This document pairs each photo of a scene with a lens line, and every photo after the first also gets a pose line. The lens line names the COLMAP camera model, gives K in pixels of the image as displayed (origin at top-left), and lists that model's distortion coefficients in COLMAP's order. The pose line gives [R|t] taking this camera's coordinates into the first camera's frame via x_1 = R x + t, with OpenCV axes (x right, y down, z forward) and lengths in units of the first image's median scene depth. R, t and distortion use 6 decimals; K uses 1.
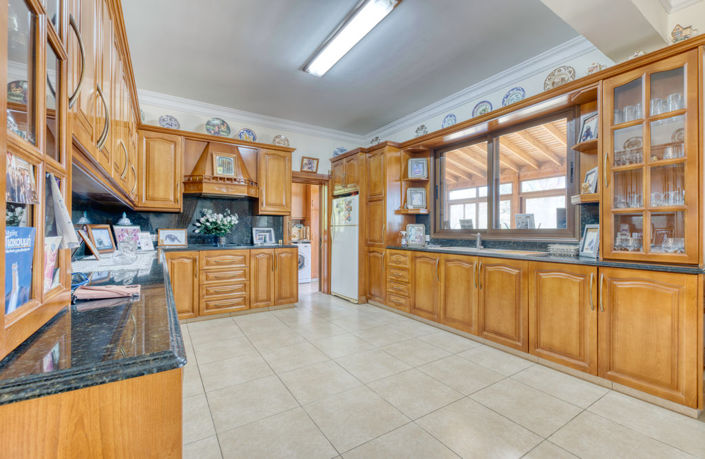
lens RADIAL K [[299.3, 0, 348.2], [0, 299.3, 231.8], [0, 0, 1]] dist [0.000130, 0.000130]
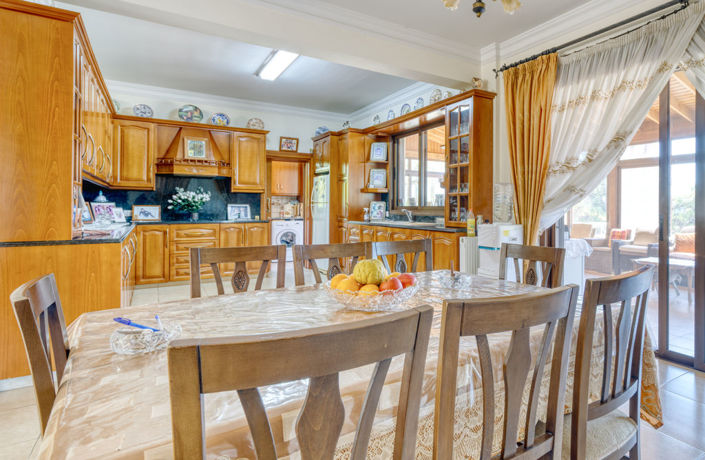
lens RADIAL K [[303.9, 0, 365.4], [0, 303.9, 208.9], [0, 0, 1]] dist [-0.000357, -0.000164]
pose [[0.997176, 0.001692, 0.075078, 0.127085], [-0.001785, 0.999998, 0.001175, 0.000992], [-0.075076, -0.001305, 0.997177, -0.170278]]
